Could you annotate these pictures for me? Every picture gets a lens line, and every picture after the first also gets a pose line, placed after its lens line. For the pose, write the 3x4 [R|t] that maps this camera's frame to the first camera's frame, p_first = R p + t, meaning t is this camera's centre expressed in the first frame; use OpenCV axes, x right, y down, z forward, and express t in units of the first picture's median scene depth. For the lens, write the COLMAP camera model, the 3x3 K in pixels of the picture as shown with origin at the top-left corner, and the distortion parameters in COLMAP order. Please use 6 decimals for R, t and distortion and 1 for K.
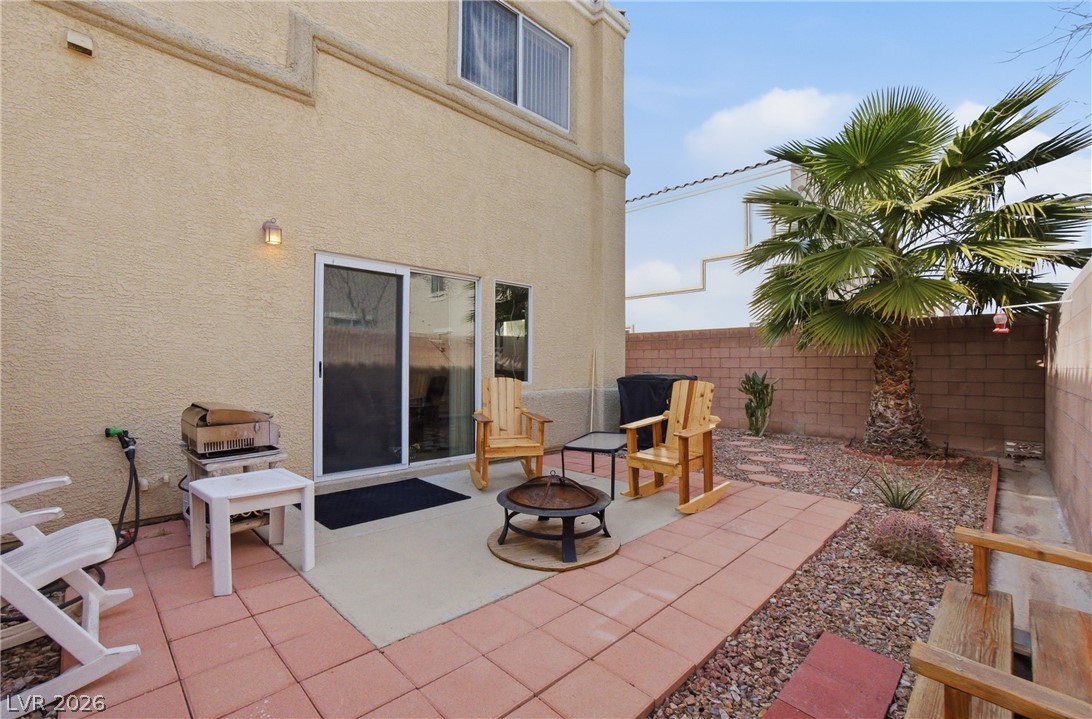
lens RADIAL K [[483.4, 0, 541.7], [0, 483.4, 364.9], [0, 0, 1]] dist [-0.028170, 0.000395]
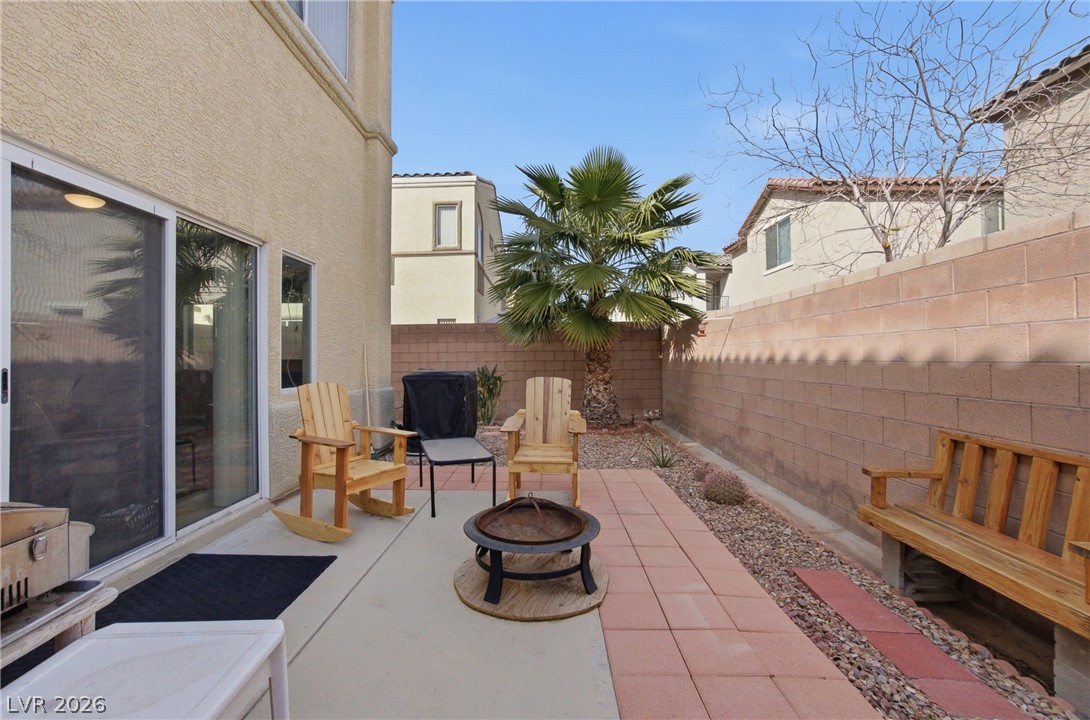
lens RADIAL K [[466.5, 0, 544.3], [0, 466.5, 353.3], [0, 0, 1]] dist [-0.063922, 0.030200]
pose [[0.709847, -0.004381, 0.704343, -0.347950], [0.010528, 0.999935, -0.004390, -0.012754], [-0.704278, 0.010531, 0.709847, 0.272792]]
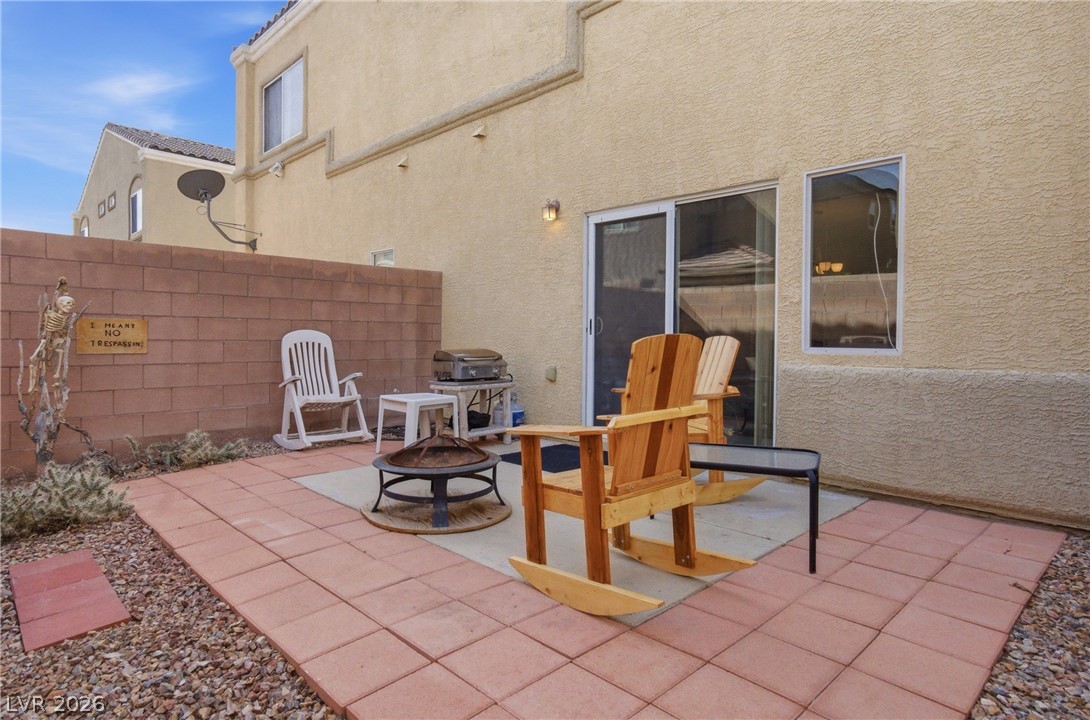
lens RADIAL K [[609.3, 0, 544.5], [0, 609.3, 349.9], [0, 0, 1]] dist [-0.002908, 0.019663]
pose [[-0.013588, 0.014873, -0.999797, 0.754637], [-0.009490, 0.999842, 0.015003, 0.036315], [0.999863, 0.009692, -0.013445, 0.800090]]
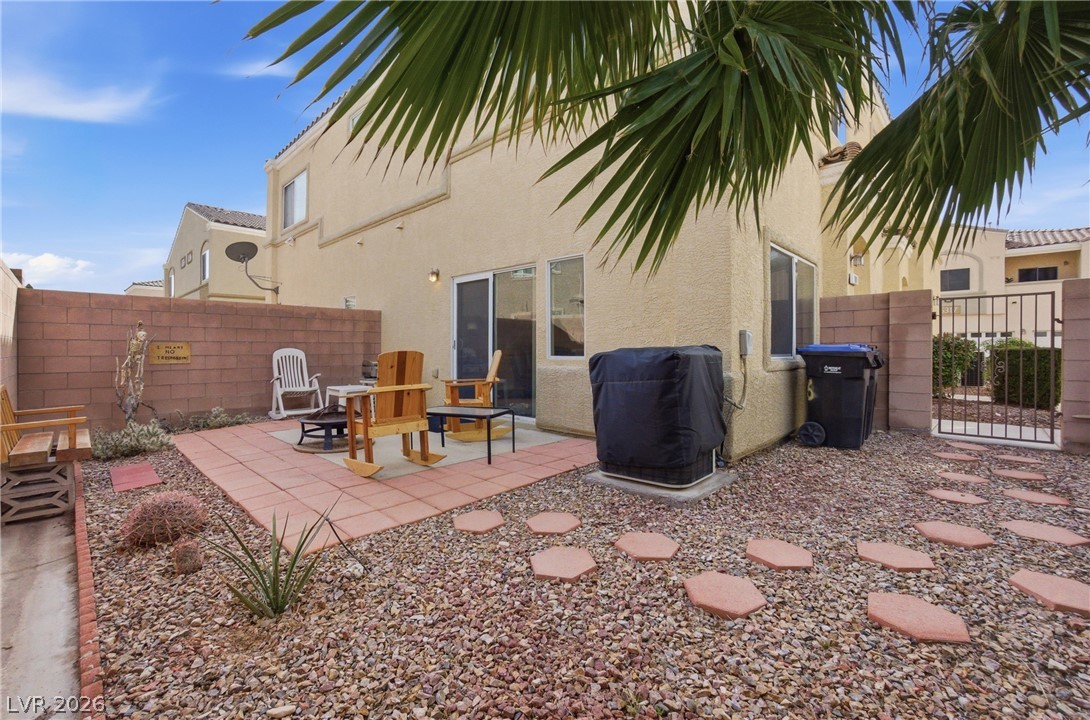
lens RADIAL K [[466.5, 0, 544.3], [0, 466.5, 353.3], [0, 0, 1]] dist [-0.063922, 0.030200]
pose [[0.023950, 0.002648, -0.999710, 1.082851], [0.000706, 0.999996, 0.002666, 0.032375], [0.999713, -0.000770, 0.023948, 1.119397]]
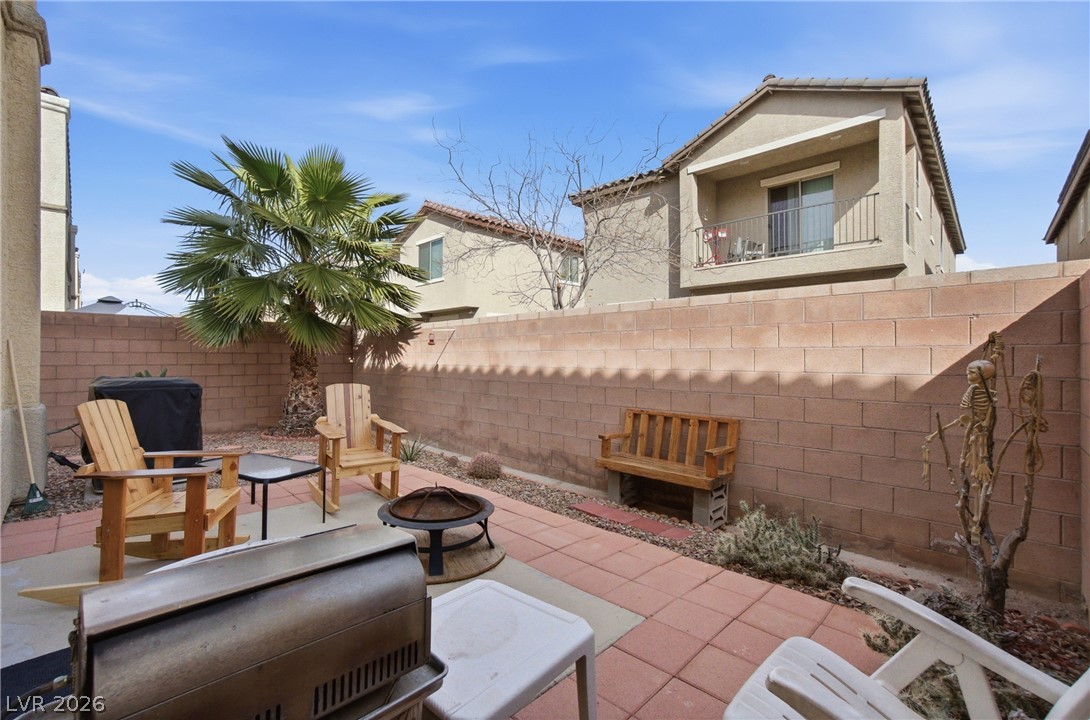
lens RADIAL K [[472.6, 0, 539.9], [0, 472.6, 356.6], [0, 0, 1]] dist [-0.068214, 0.037292]
pose [[-0.002869, -0.002027, 0.999994, -0.624918], [-0.005816, 0.999981, 0.002010, -0.027477], [-0.999979, -0.005811, -0.002880, 0.527381]]
